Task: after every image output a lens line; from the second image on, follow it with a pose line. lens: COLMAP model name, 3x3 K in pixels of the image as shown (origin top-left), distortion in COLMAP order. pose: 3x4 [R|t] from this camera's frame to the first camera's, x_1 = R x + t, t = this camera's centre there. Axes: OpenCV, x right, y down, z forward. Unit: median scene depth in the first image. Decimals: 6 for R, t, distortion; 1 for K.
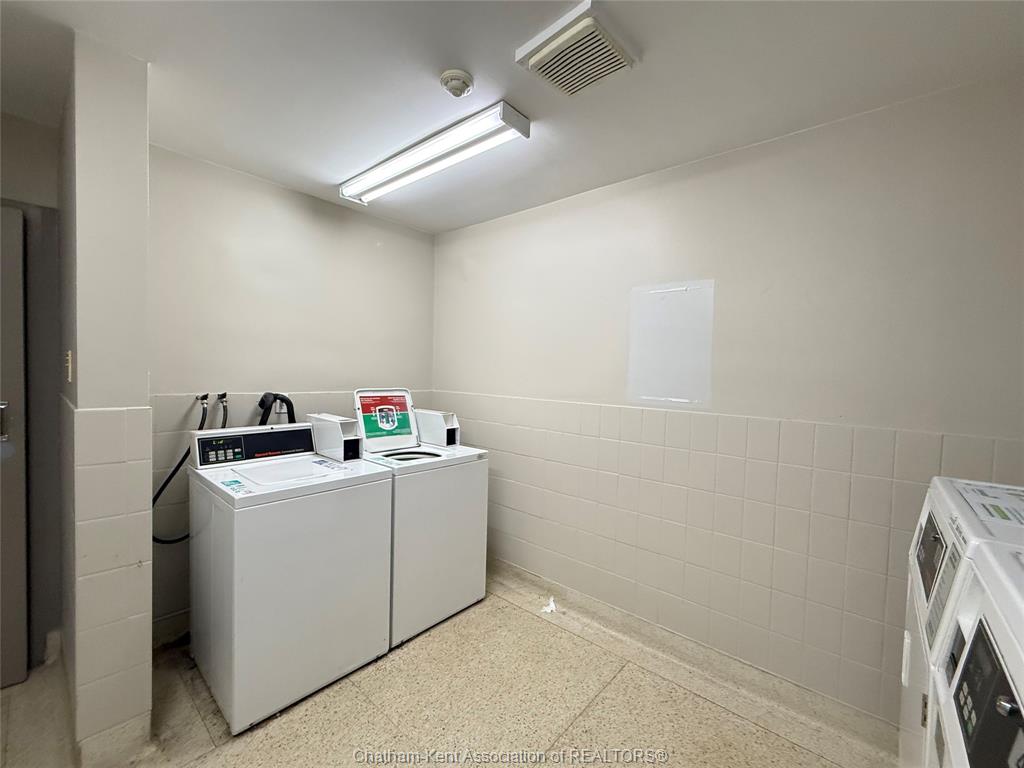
lens RADIAL K [[423.1, 0, 511.6], [0, 423.1, 387.0], [0, 0, 1]] dist [0.000112, 0.000268]
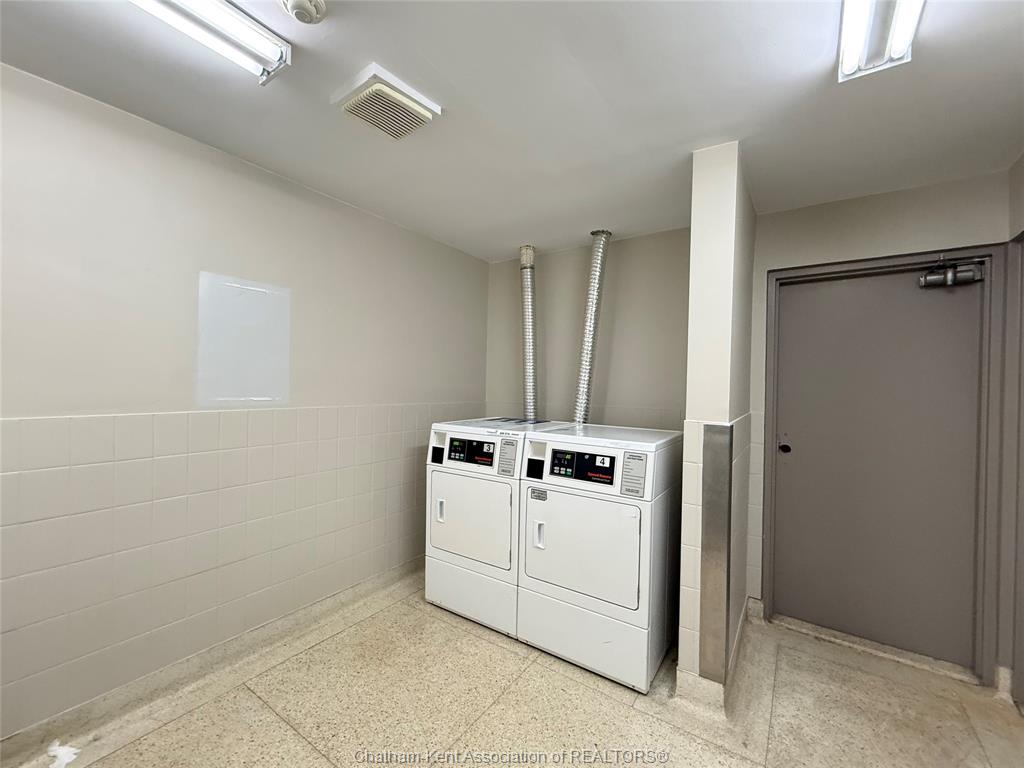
lens RADIAL K [[423.1, 0, 511.6], [0, 423.1, 387.0], [0, 0, 1]] dist [0.000112, 0.000268]
pose [[-0.105420, -0.039440, 0.993645, -0.689595], [0.011971, 0.999090, 0.040926, -0.032041], [-0.994356, 0.016209, -0.104852, 0.508688]]
